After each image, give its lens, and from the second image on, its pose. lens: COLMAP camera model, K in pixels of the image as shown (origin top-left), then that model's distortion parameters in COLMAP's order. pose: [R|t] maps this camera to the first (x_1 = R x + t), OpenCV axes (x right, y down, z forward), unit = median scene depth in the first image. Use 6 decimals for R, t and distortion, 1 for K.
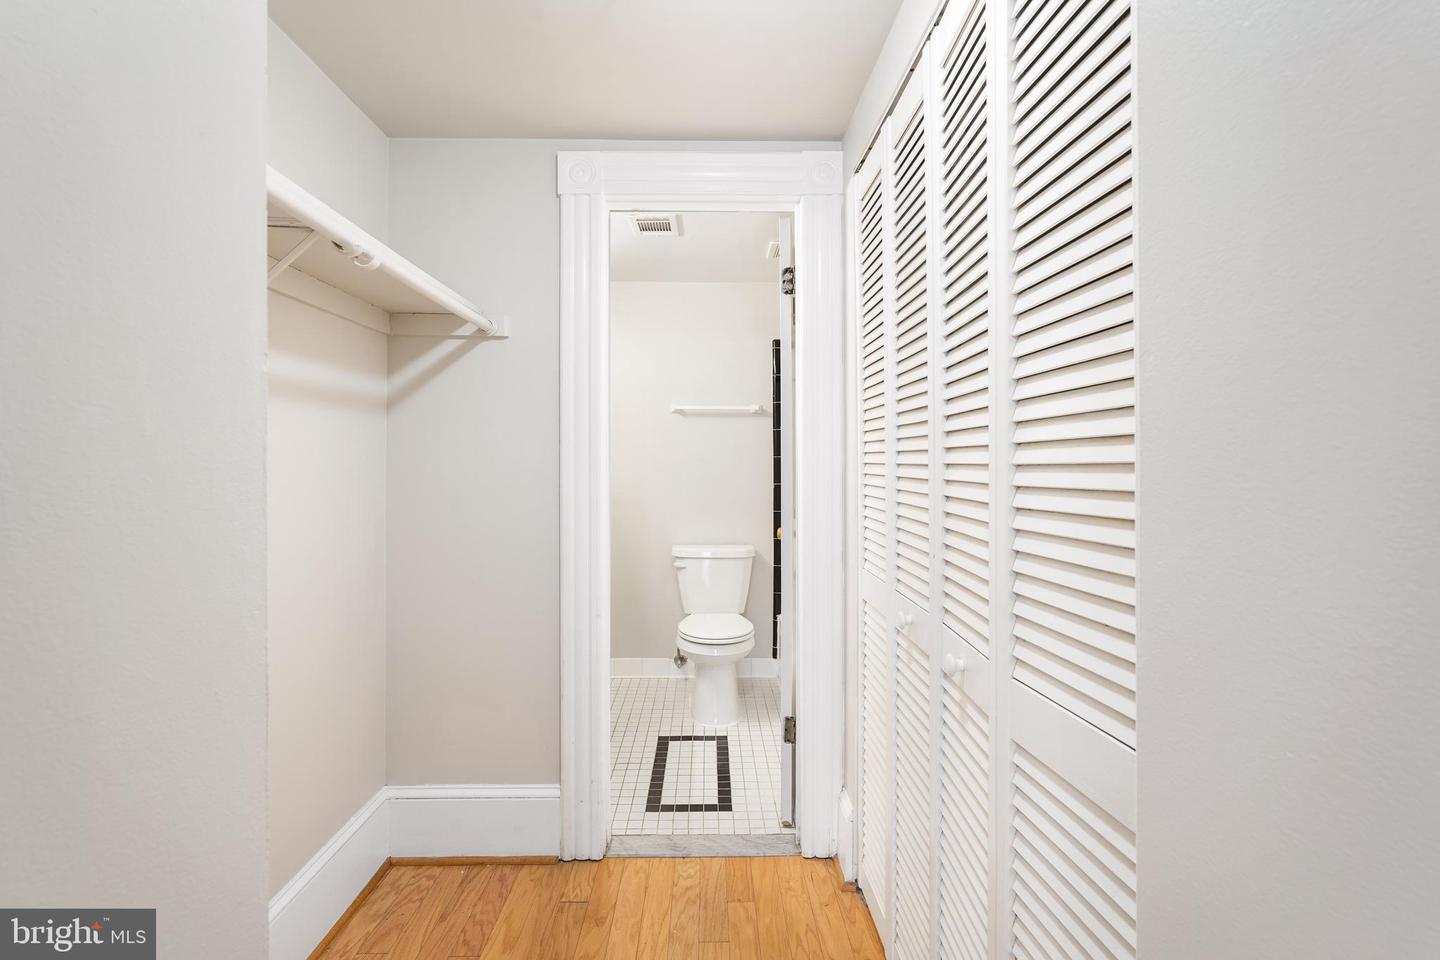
lens RADIAL K [[591.7, 0, 715.8], [0, 591.7, 464.0], [0, 0, 1]] dist [-0.010222, -0.000112]
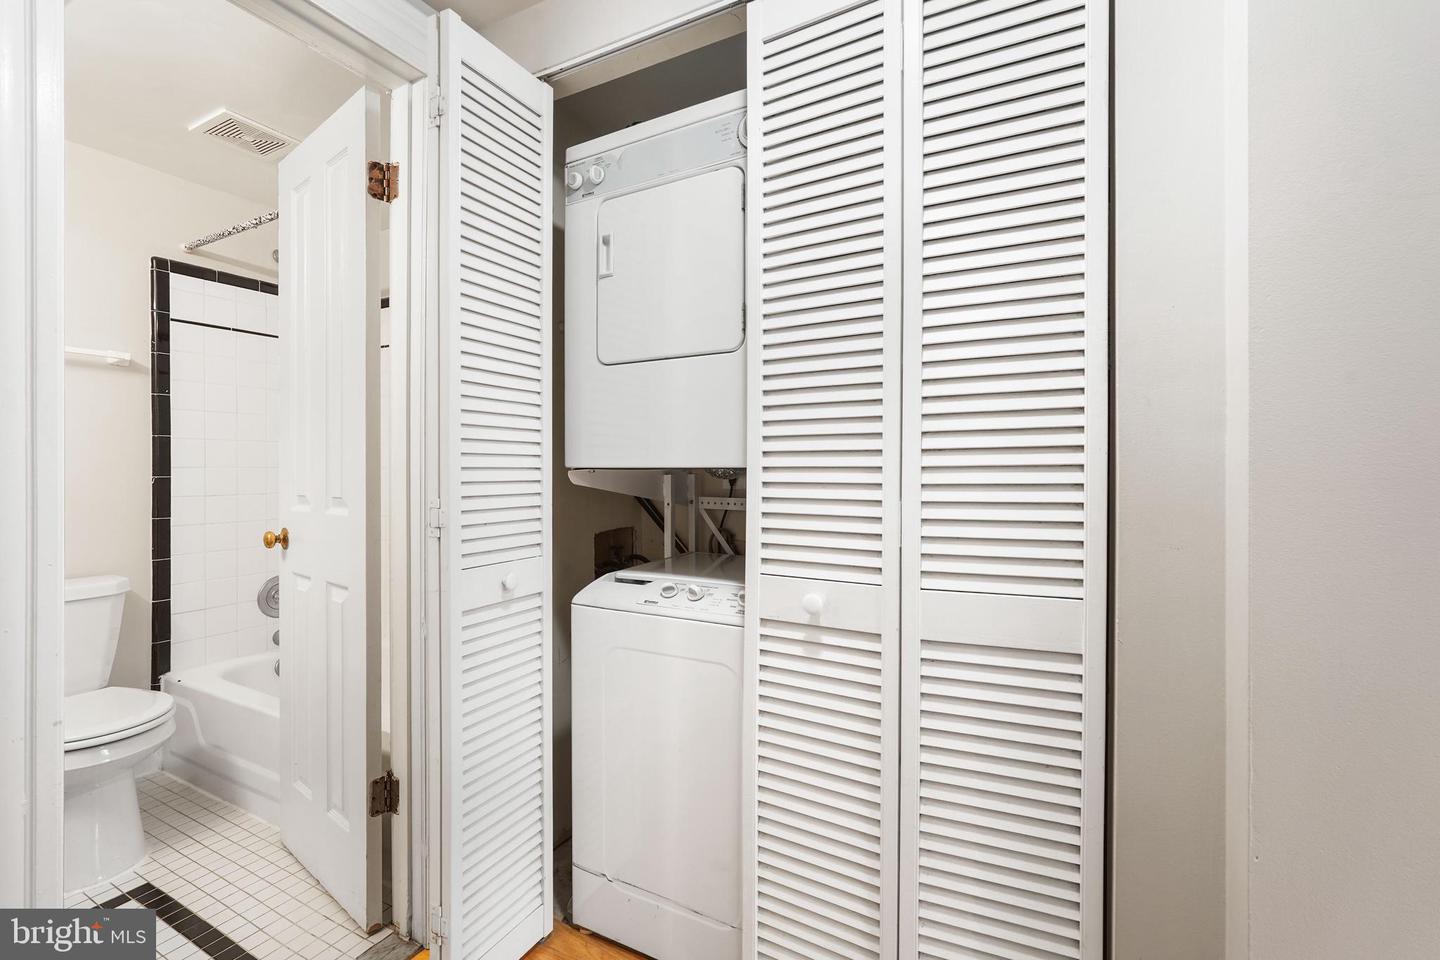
lens RADIAL K [[591.7, 0, 715.8], [0, 591.7, 464.0], [0, 0, 1]] dist [-0.010222, -0.000112]
pose [[0.512929, -0.000044, 0.858431, -0.186091], [-0.000326, 1.000000, 0.000246, 0.025233], [-0.858431, -0.000406, 0.512929, 0.175973]]
